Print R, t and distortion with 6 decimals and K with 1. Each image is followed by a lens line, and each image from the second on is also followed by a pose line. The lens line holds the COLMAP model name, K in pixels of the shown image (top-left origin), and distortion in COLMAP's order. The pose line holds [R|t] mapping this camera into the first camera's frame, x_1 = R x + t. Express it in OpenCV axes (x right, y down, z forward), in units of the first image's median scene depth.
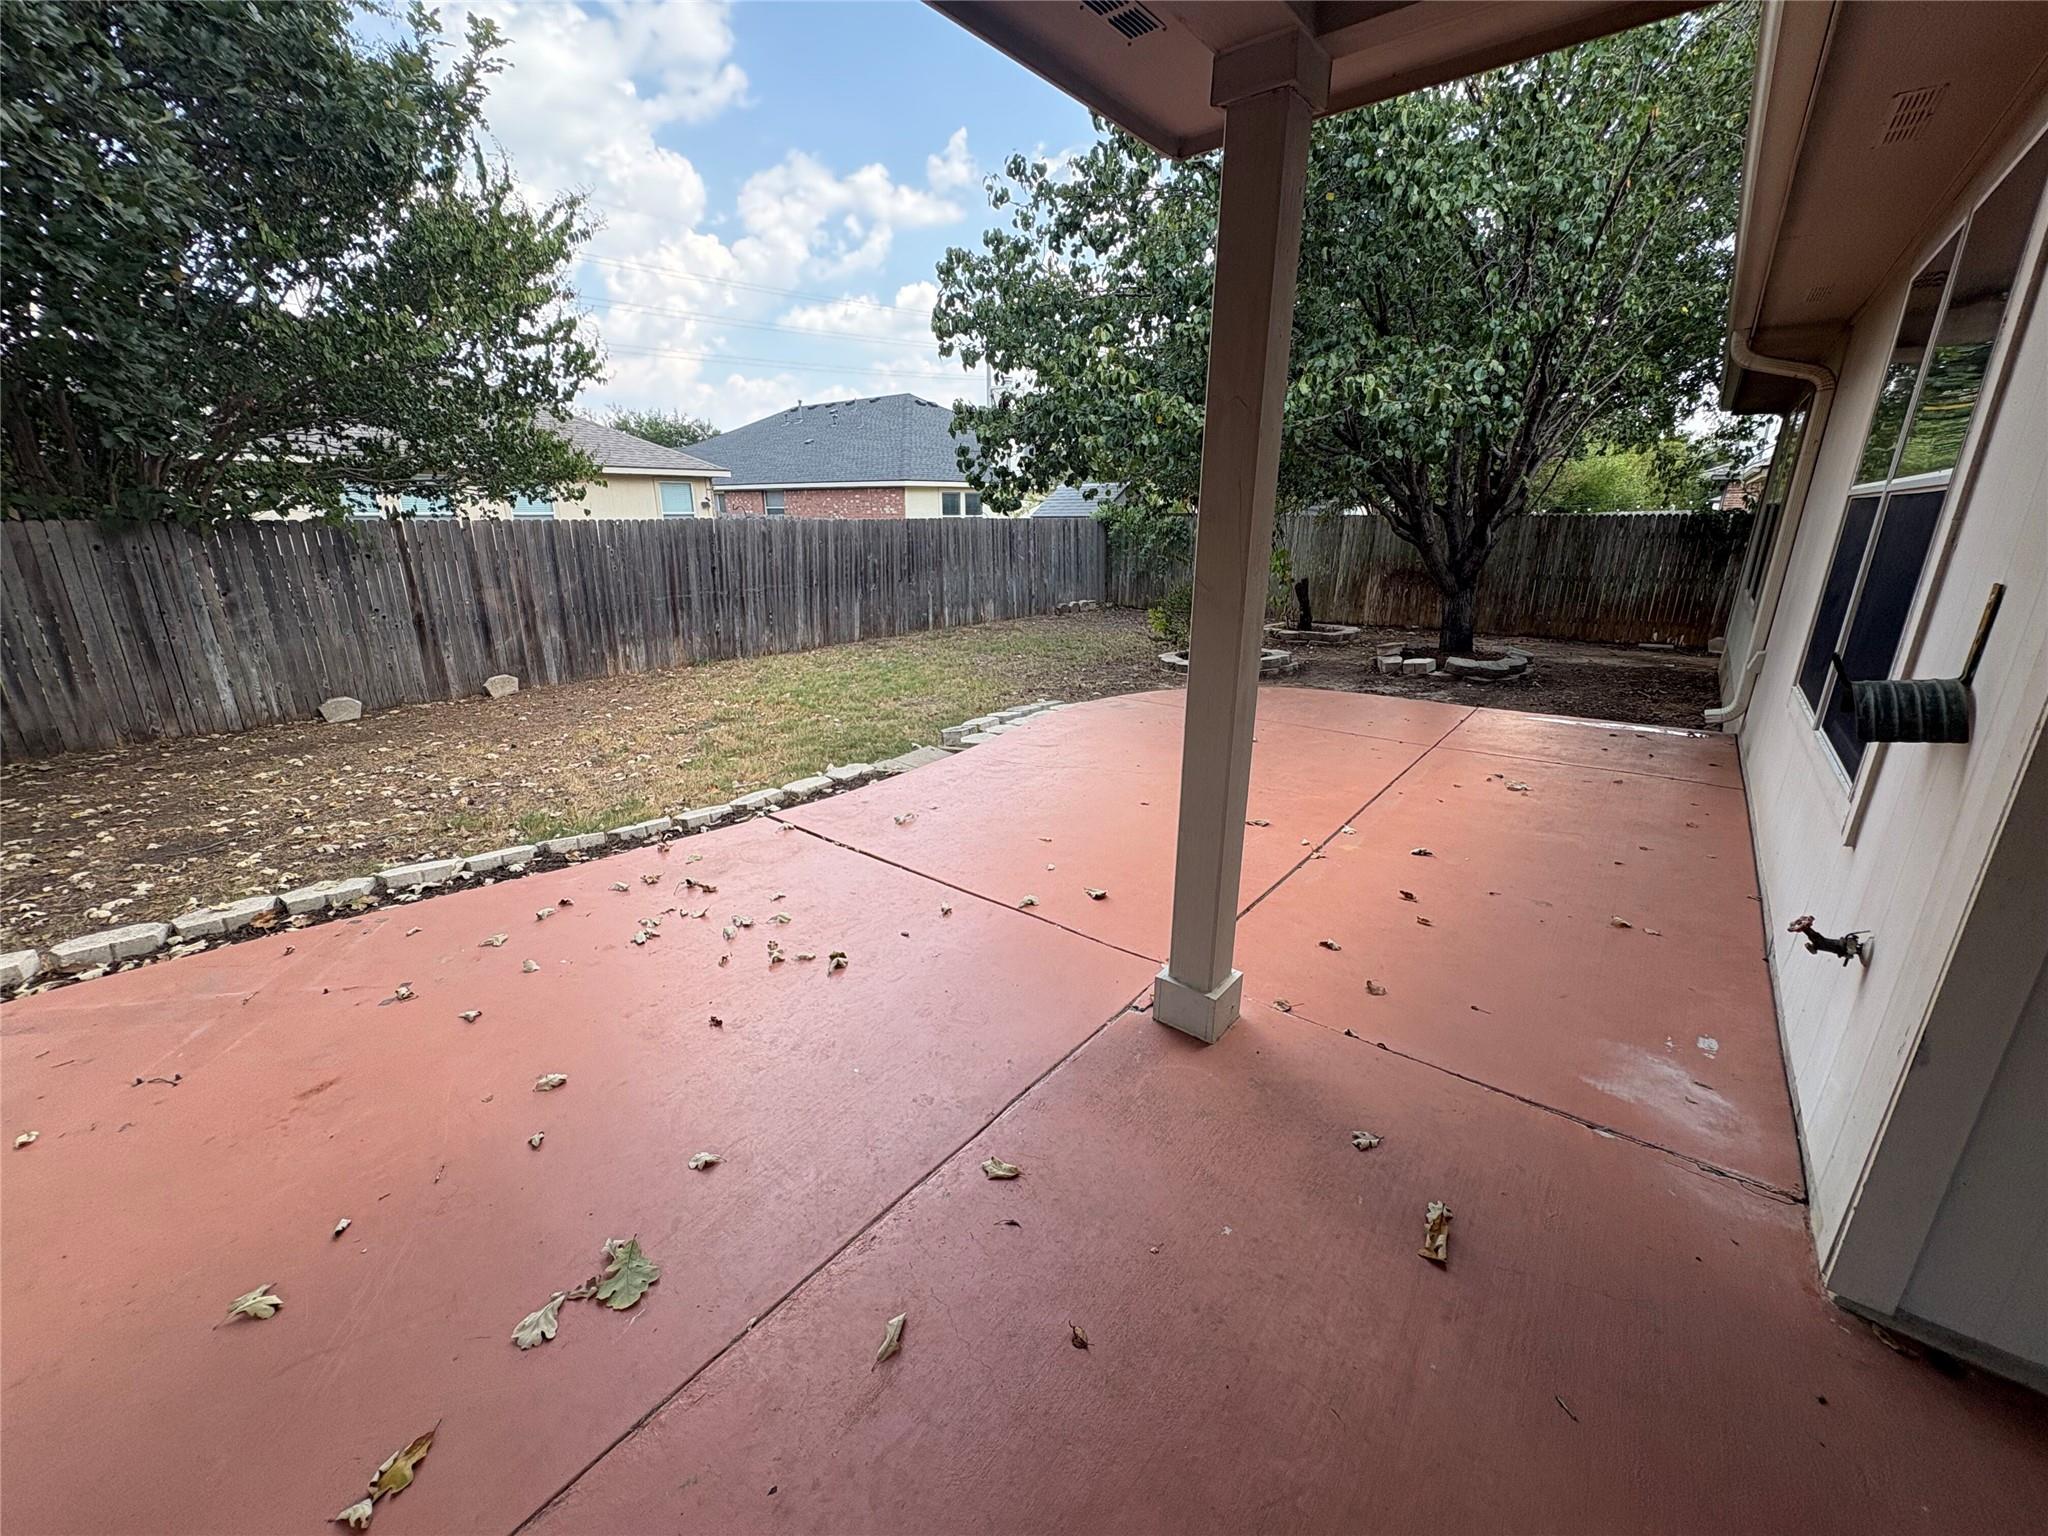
lens RADIAL K [[813.7, 0, 1023.3], [0, 813.7, 770.1], [0, 0, 1]] dist [0.000180, 0.000748]
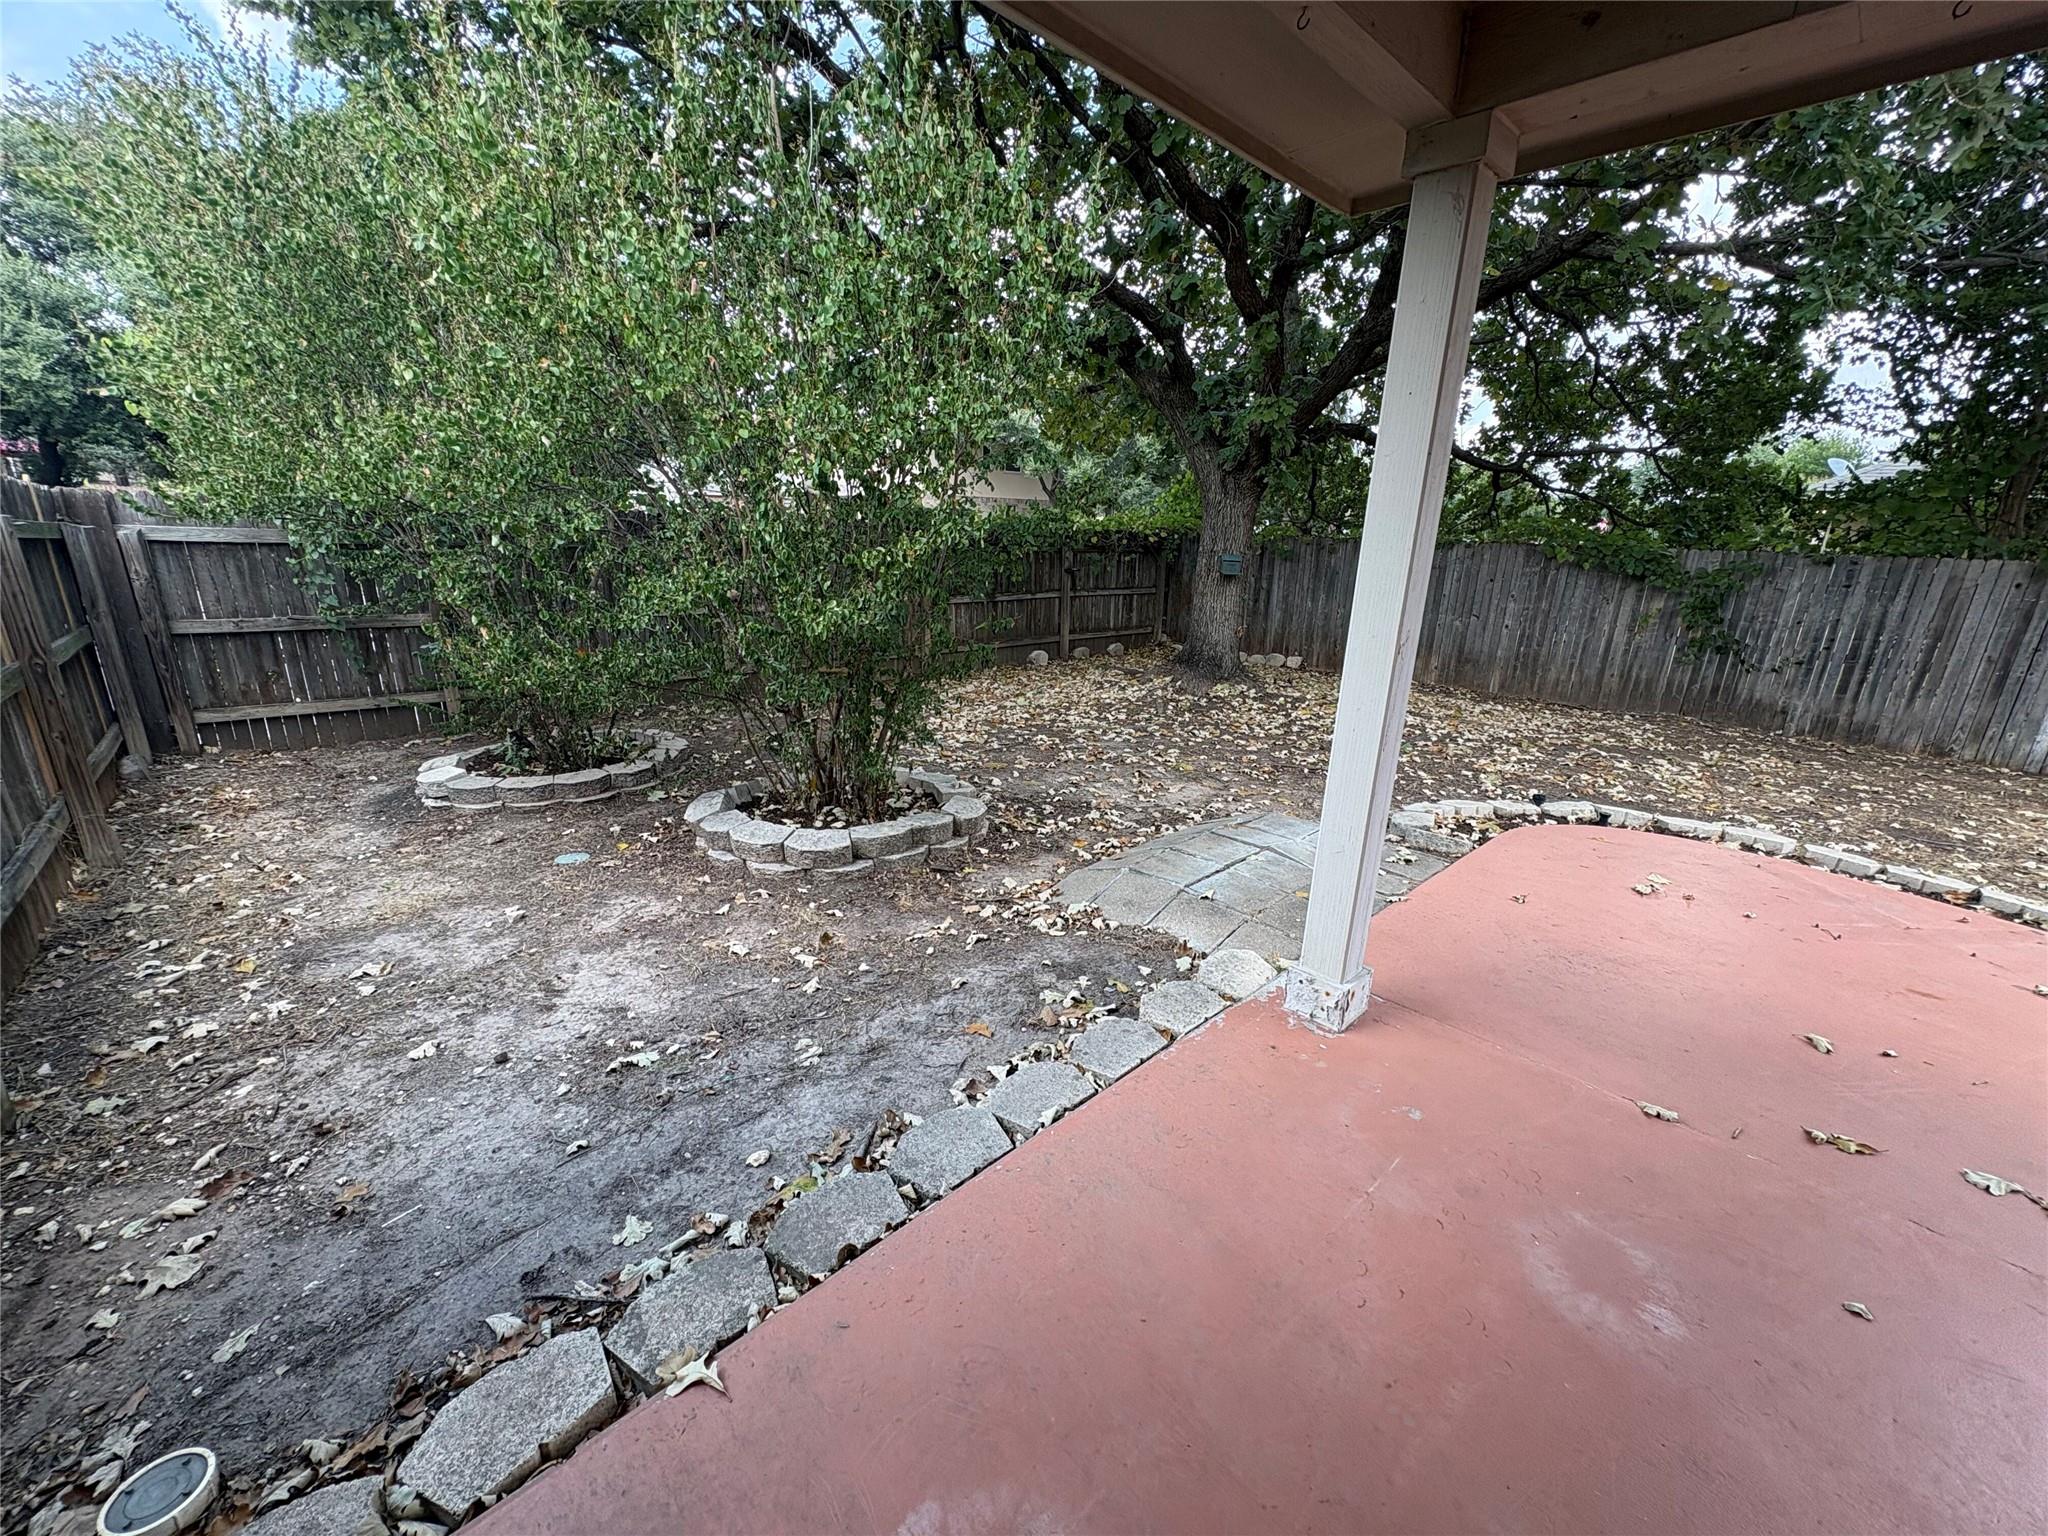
lens RADIAL K [[813.7, 0, 1023.3], [0, 813.7, 770.1], [0, 0, 1]] dist [0.000180, 0.000748]
pose [[-0.125901, 0.287373, -0.949508, 0.308669], [-0.329998, 0.890486, 0.313266, 0.098717], [0.935548, 0.352776, -0.017281, -0.309715]]
